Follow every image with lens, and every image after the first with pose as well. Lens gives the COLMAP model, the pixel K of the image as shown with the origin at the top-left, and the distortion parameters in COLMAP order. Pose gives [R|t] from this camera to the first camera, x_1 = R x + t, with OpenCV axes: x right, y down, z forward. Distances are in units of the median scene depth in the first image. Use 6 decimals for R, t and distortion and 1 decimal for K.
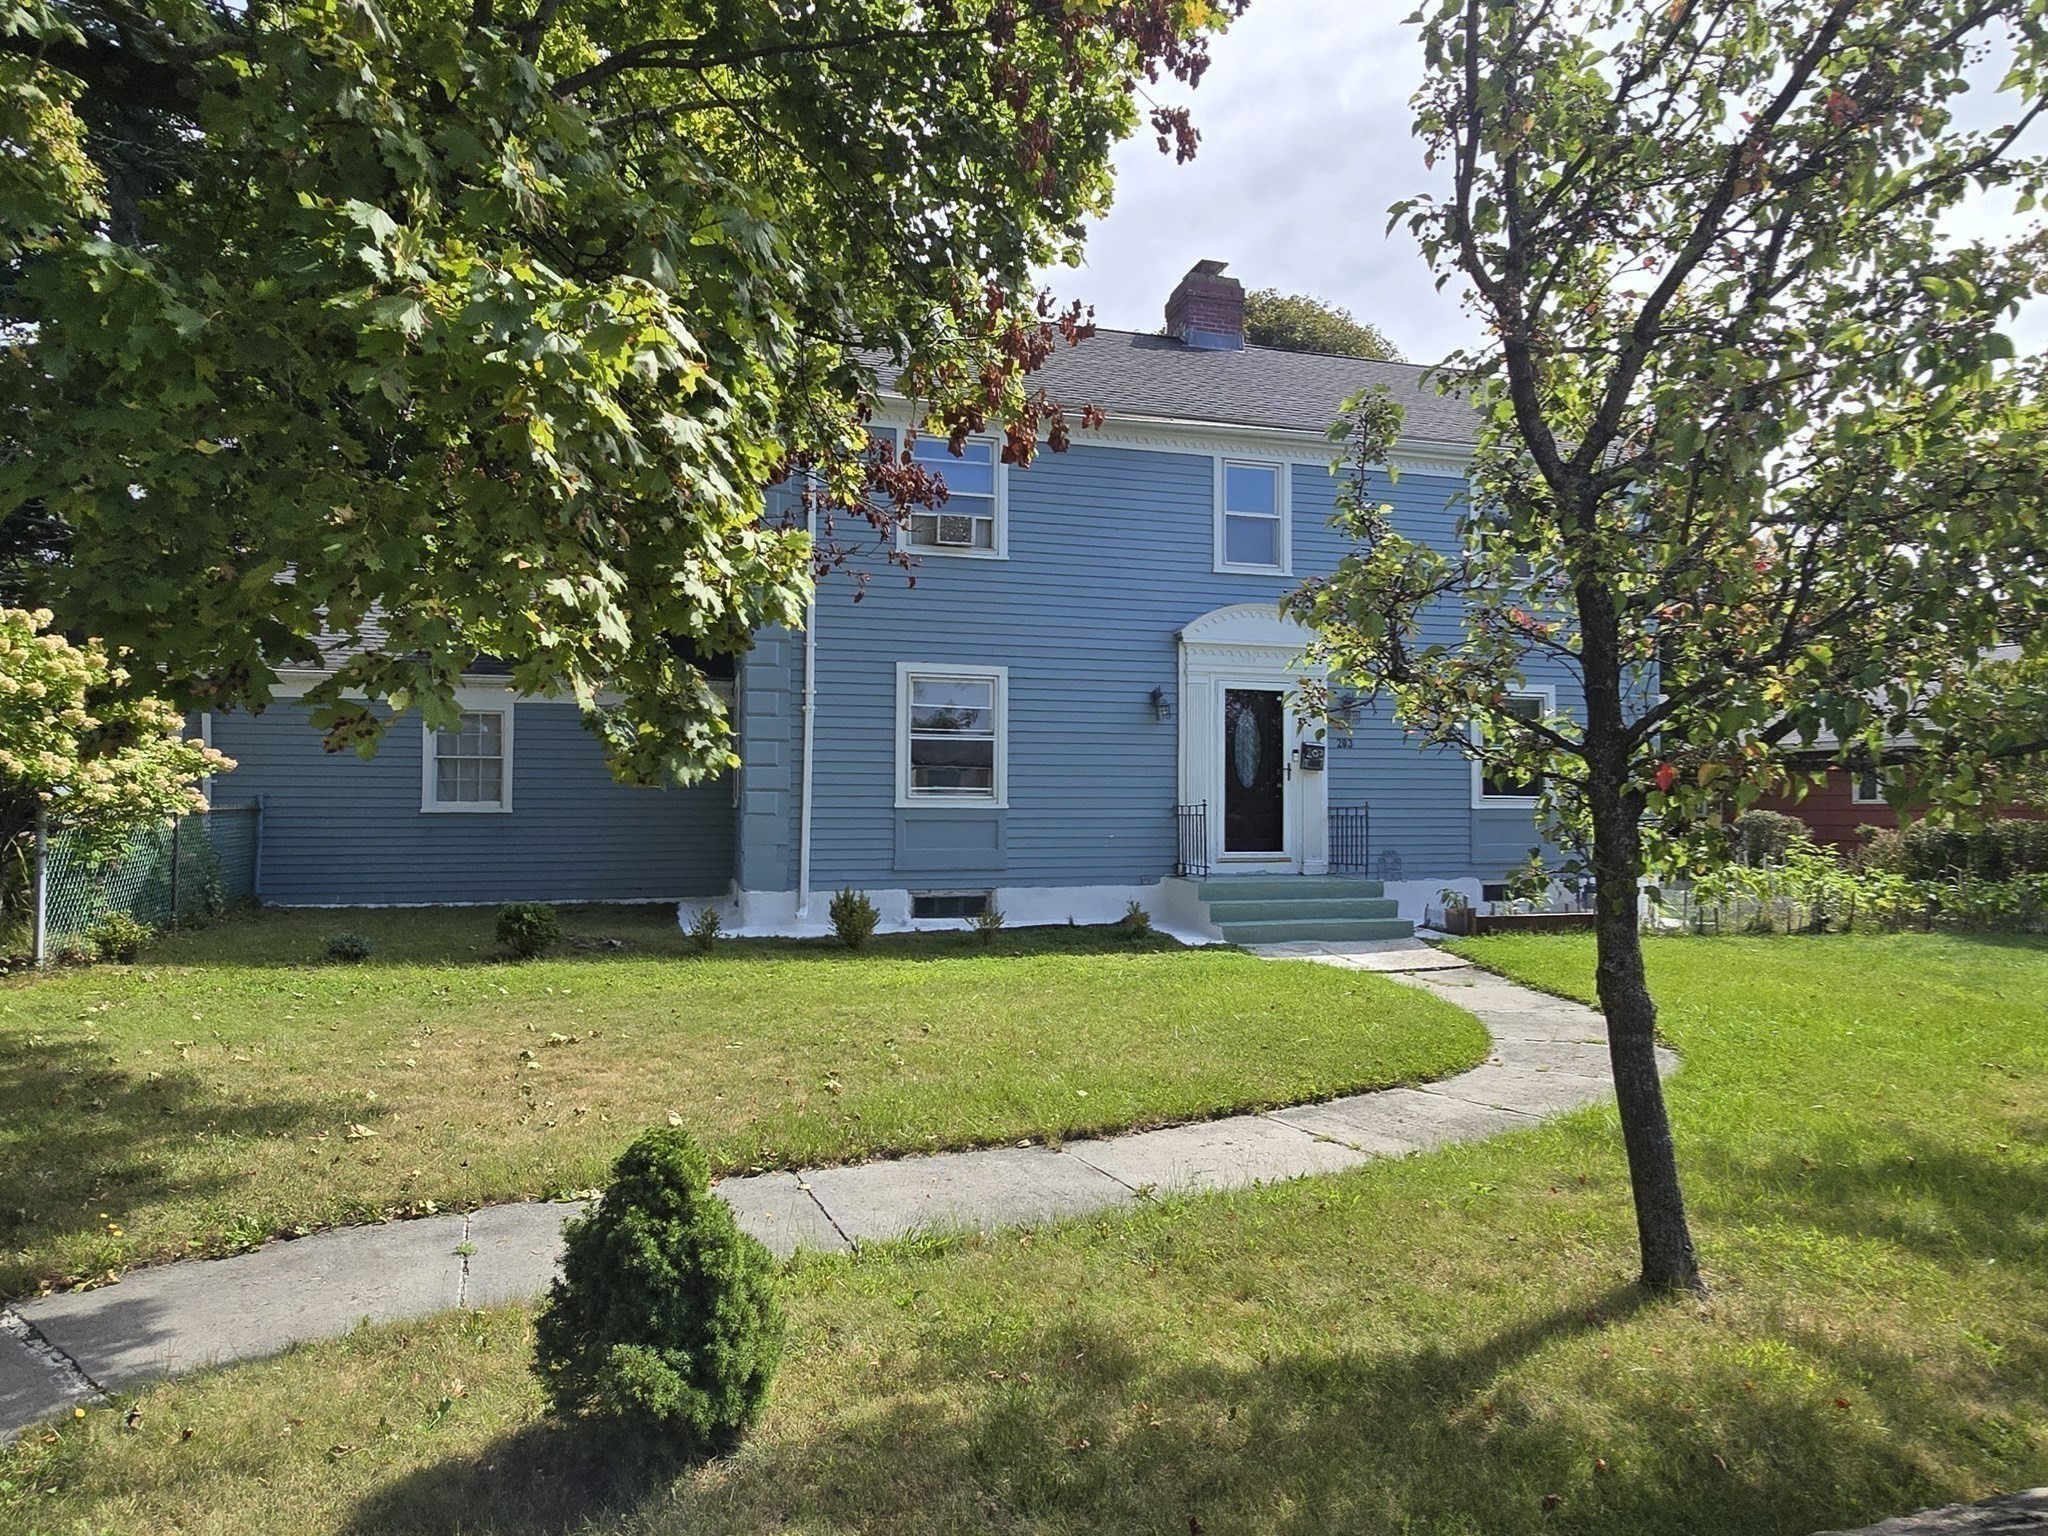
lens RADIAL K [[837.9, 0, 1029.9], [0, 837.9, 769.0], [0, 0, 1]] dist [-0.000486, -0.000050]
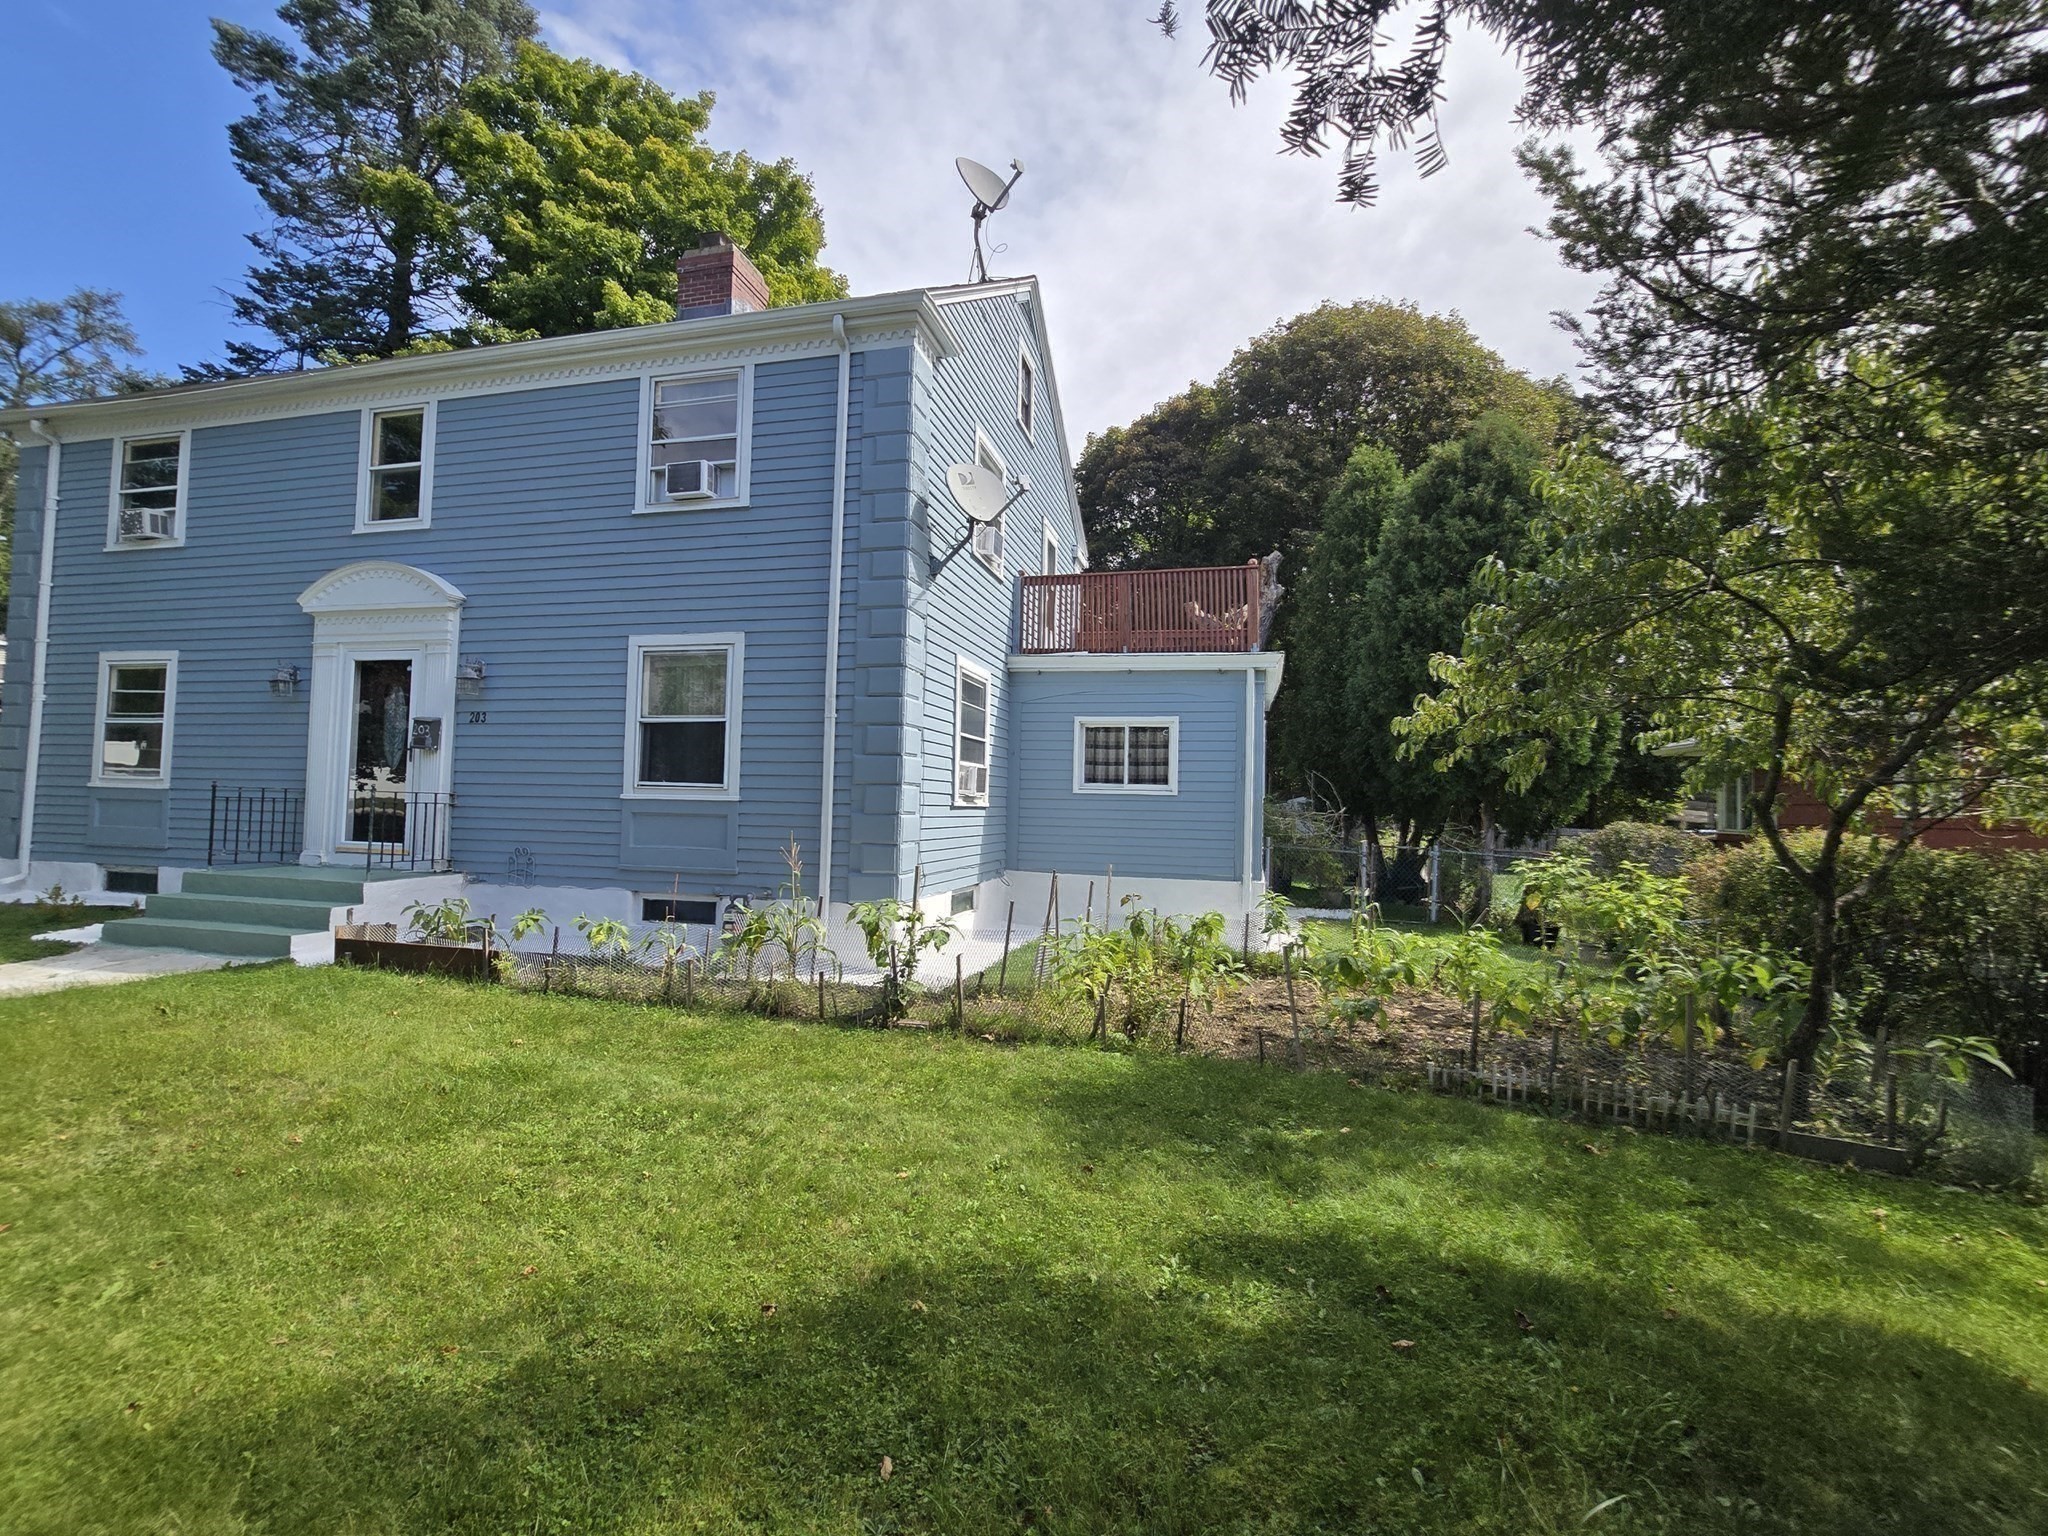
lens RADIAL K [[837.9, 0, 1029.9], [0, 837.9, 769.0], [0, 0, 1]] dist [-0.000486, -0.000050]
pose [[0.904159, -0.001325, -0.427194, 1.081876], [0.000162, 0.999996, -0.002758, 0.019827], [0.427196, 0.002425, 0.904156, 0.418129]]
